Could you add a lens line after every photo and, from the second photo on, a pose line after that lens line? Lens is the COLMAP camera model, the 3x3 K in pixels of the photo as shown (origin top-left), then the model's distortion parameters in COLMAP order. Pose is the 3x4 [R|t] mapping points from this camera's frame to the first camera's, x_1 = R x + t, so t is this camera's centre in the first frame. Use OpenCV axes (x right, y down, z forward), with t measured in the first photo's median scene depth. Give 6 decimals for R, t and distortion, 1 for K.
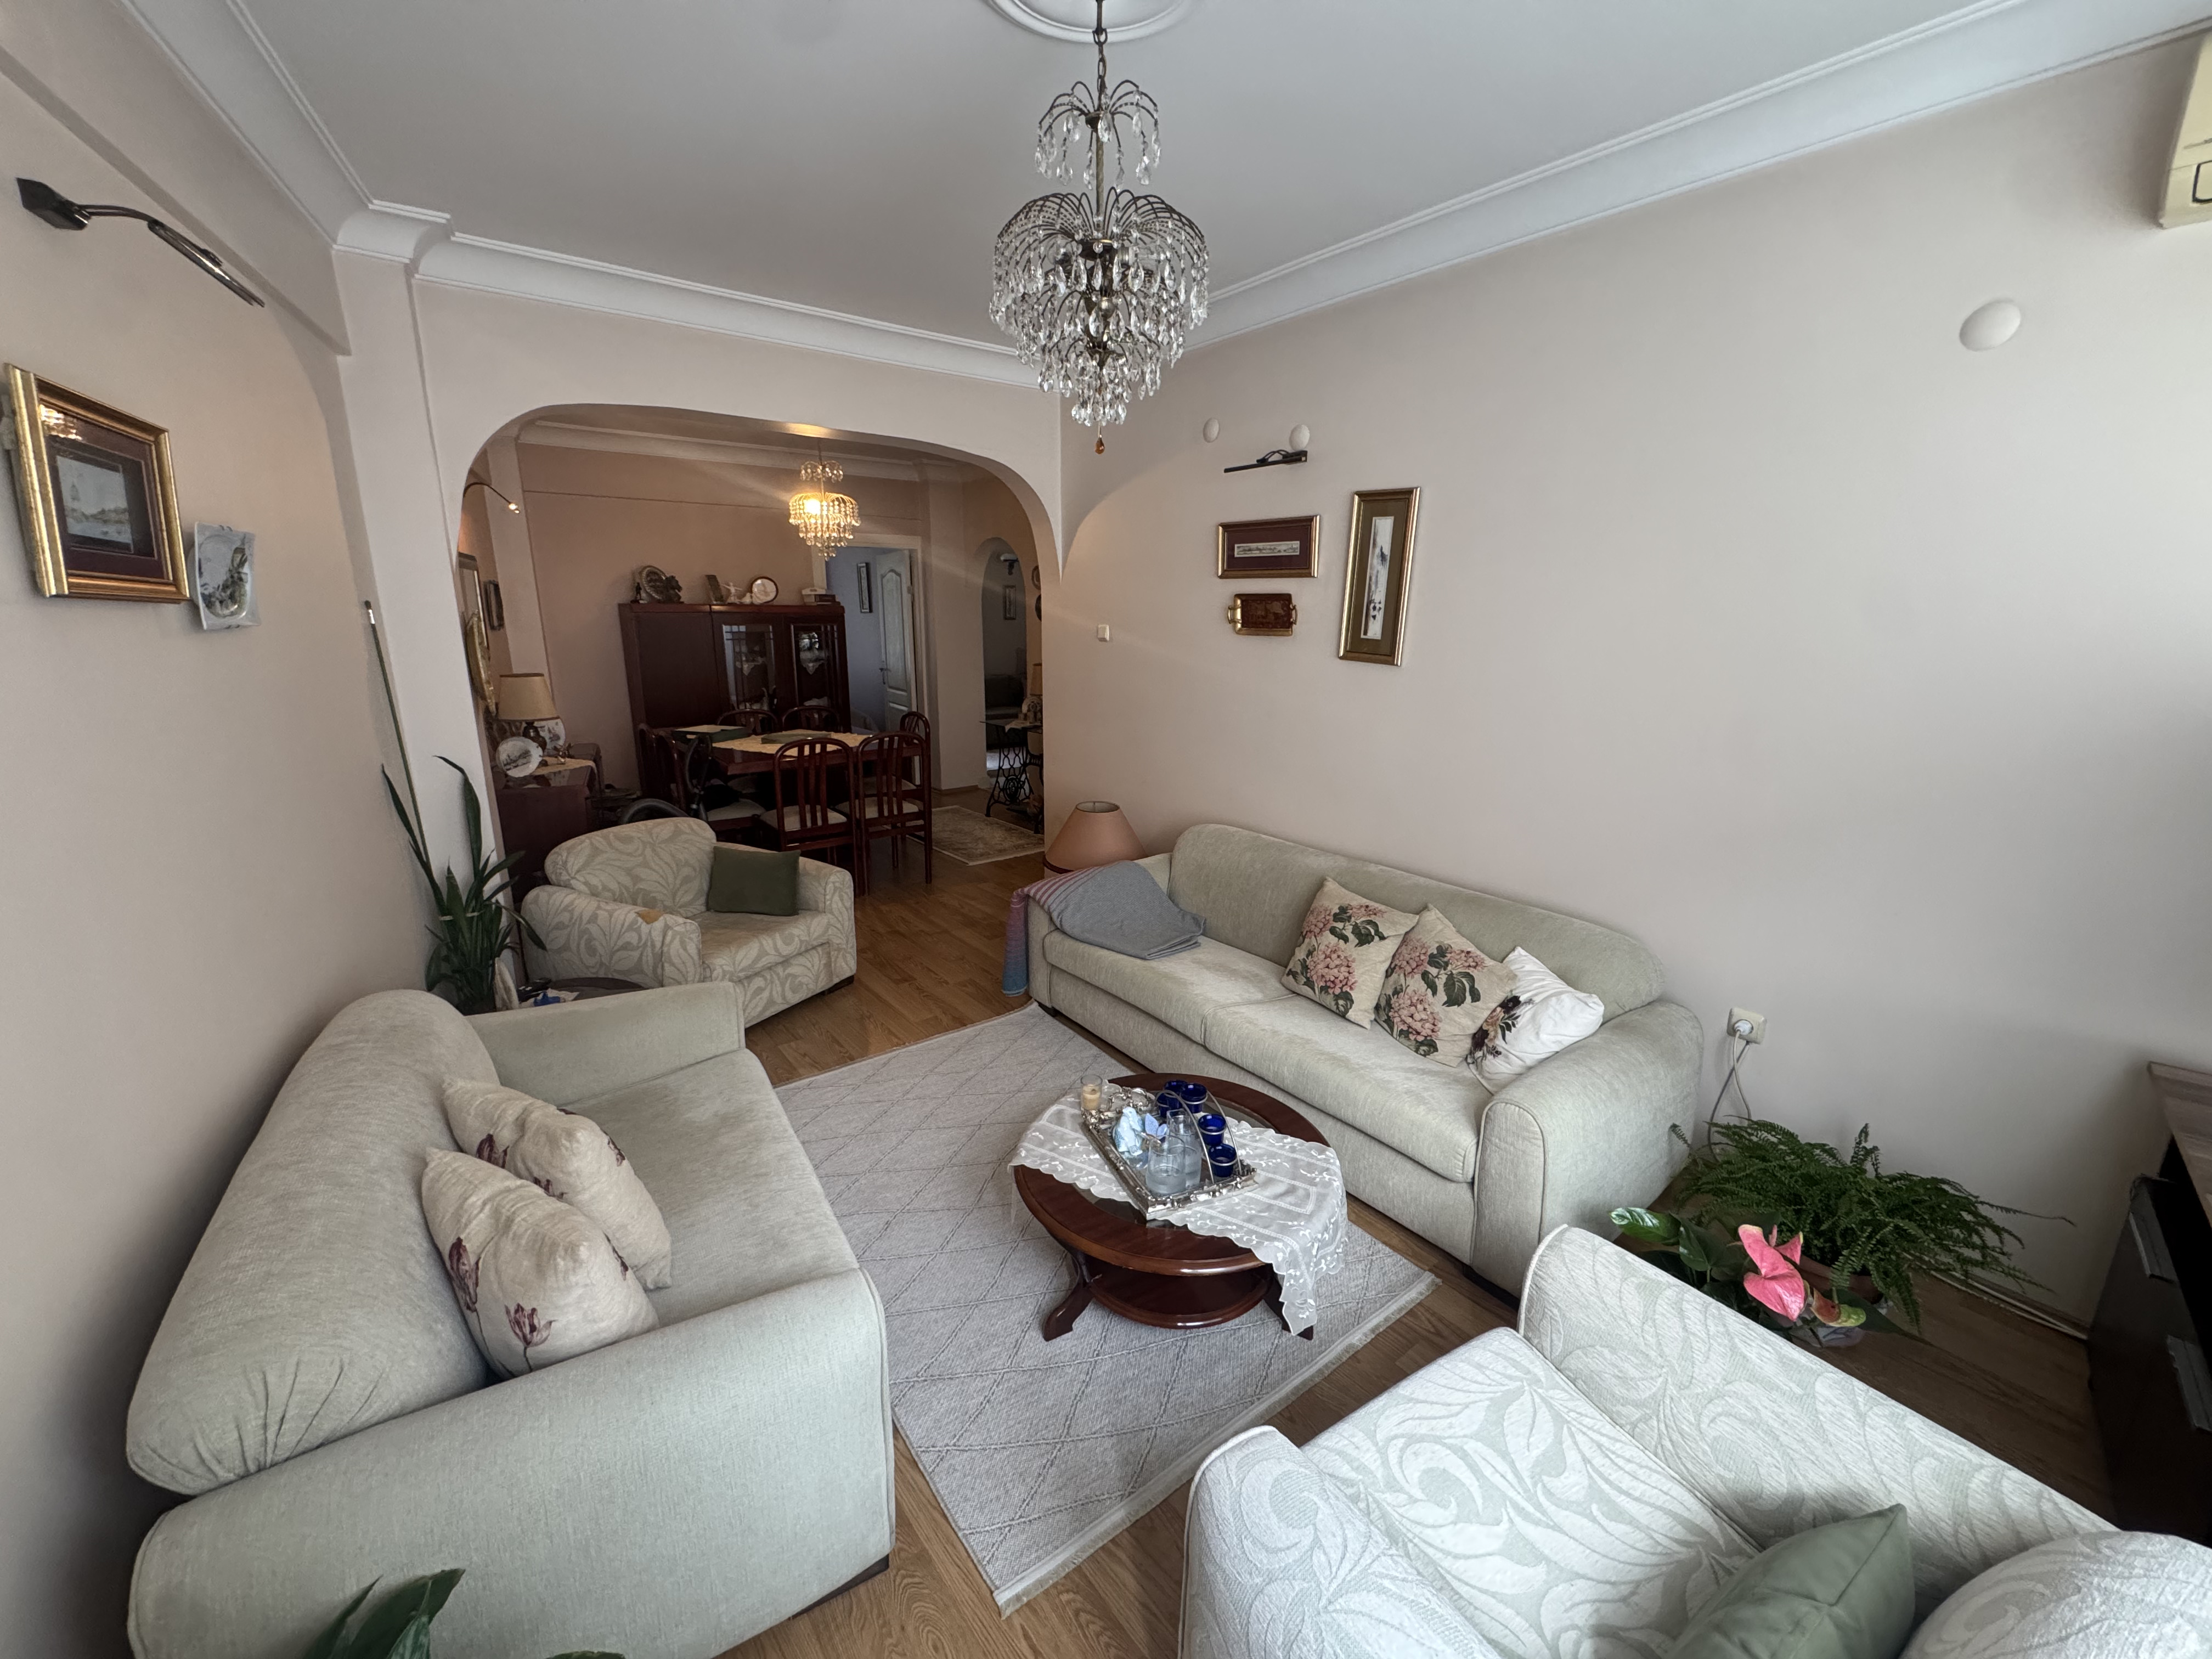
lens RADIAL K [[871.5, 0, 1103.0], [0, 871.5, 829.0], [0, 0, 1]] dist [-0.003685, 0.000523]
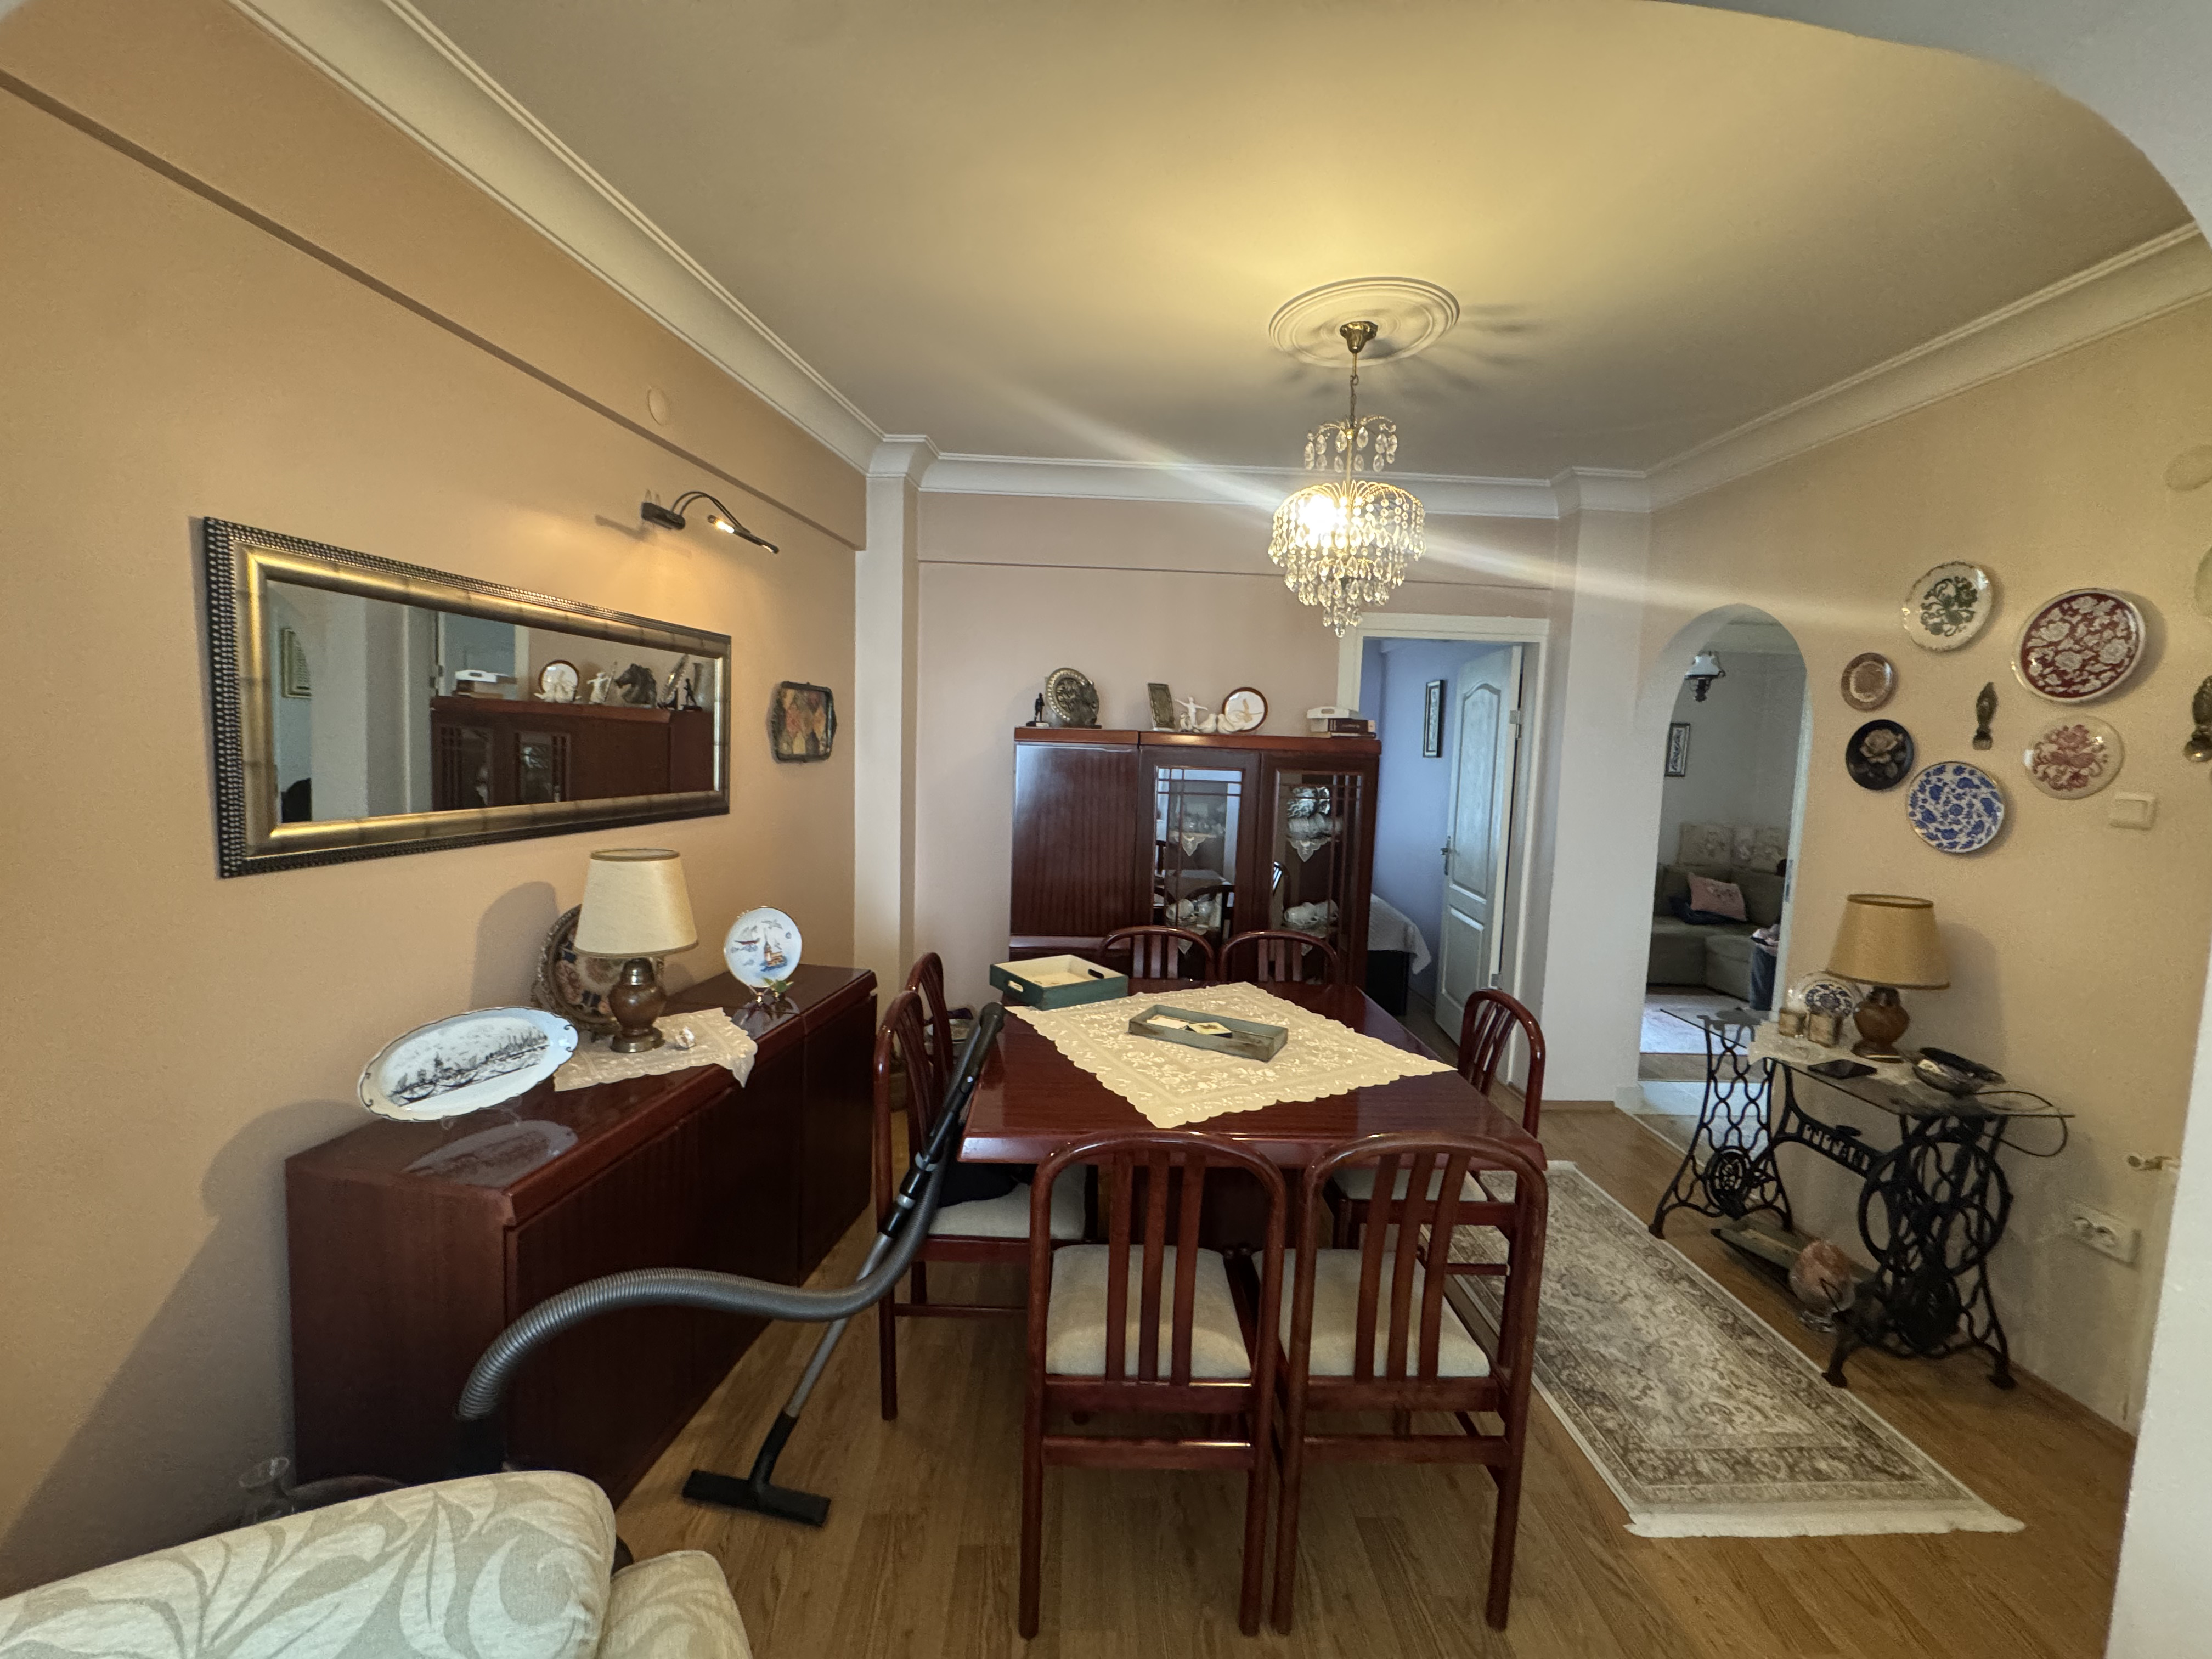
lens RADIAL K [[871.5, 0, 1105.4], [0, 871.5, 822.8], [0, 0, 1]] dist [-0.003685, 0.000523]
pose [[0.807537, 0.074029, -0.585152, -0.384226], [-0.171635, 0.978653, -0.113052, -0.381504], [0.564292, 0.191726, 0.803004, 1.576464]]
